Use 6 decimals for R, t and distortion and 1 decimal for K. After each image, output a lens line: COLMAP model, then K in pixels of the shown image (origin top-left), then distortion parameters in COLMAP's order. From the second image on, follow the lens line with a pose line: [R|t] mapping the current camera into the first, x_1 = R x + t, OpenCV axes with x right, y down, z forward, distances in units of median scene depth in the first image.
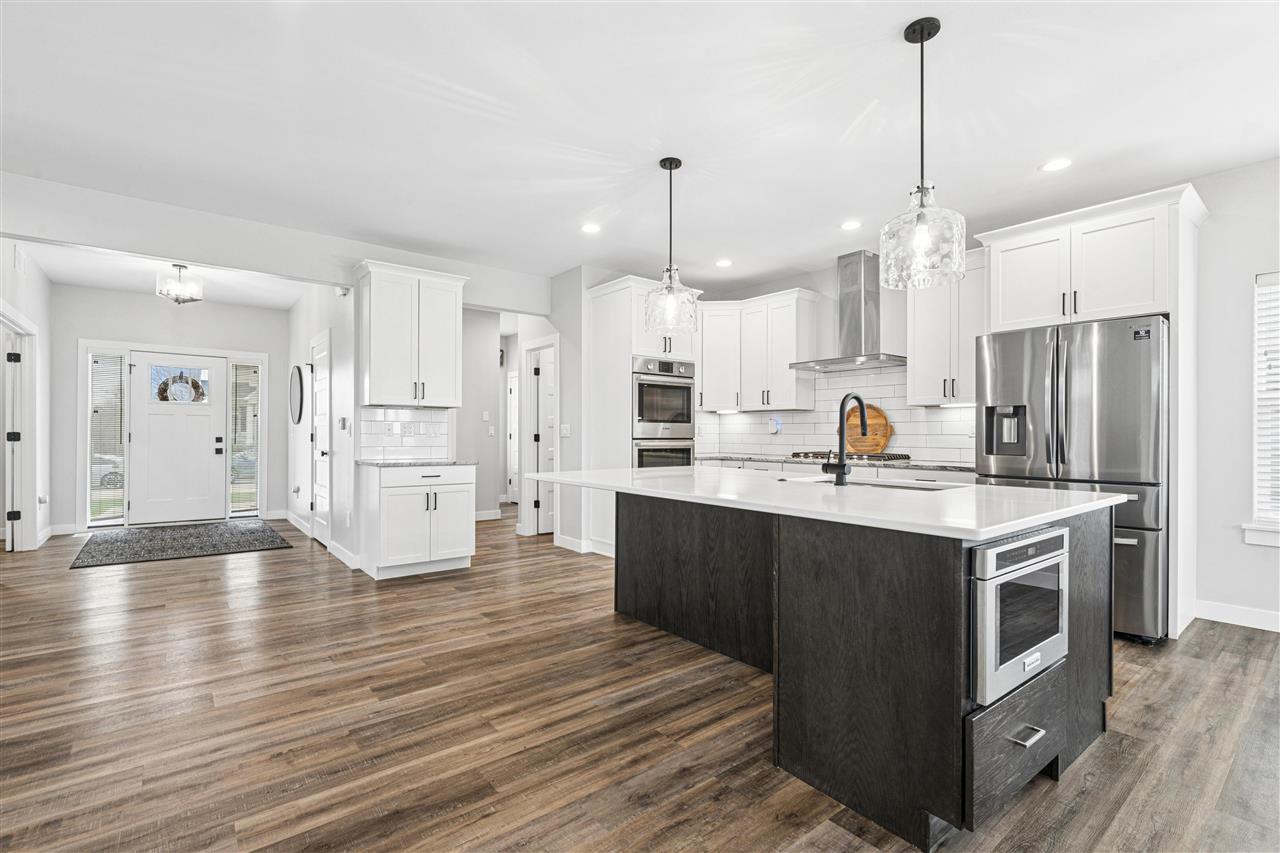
lens RADIAL K [[580.2, 0, 641.2], [0, 580.2, 433.8], [0, 0, 1]] dist [-0.001084, 0.002102]
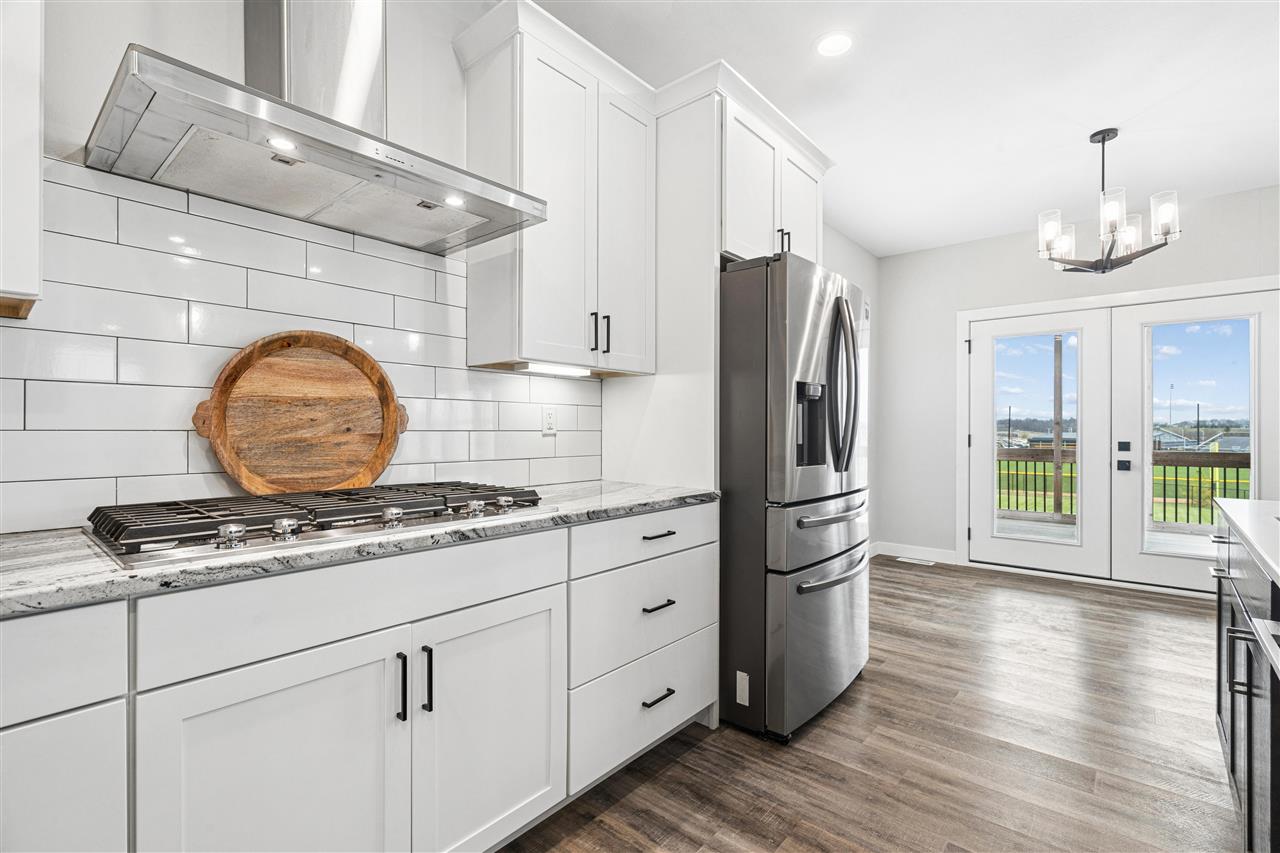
lens RADIAL K [[580.2, 0, 642.4], [0, 580.2, 429.6], [0, 0, 1]] dist [-0.001084, 0.002102]
pose [[-0.185503, -0.004447, 0.982634, 0.059337], [-0.003235, 0.999987, 0.003915, -0.001310], [-0.982638, -0.002452, -0.185515, 1.169350]]
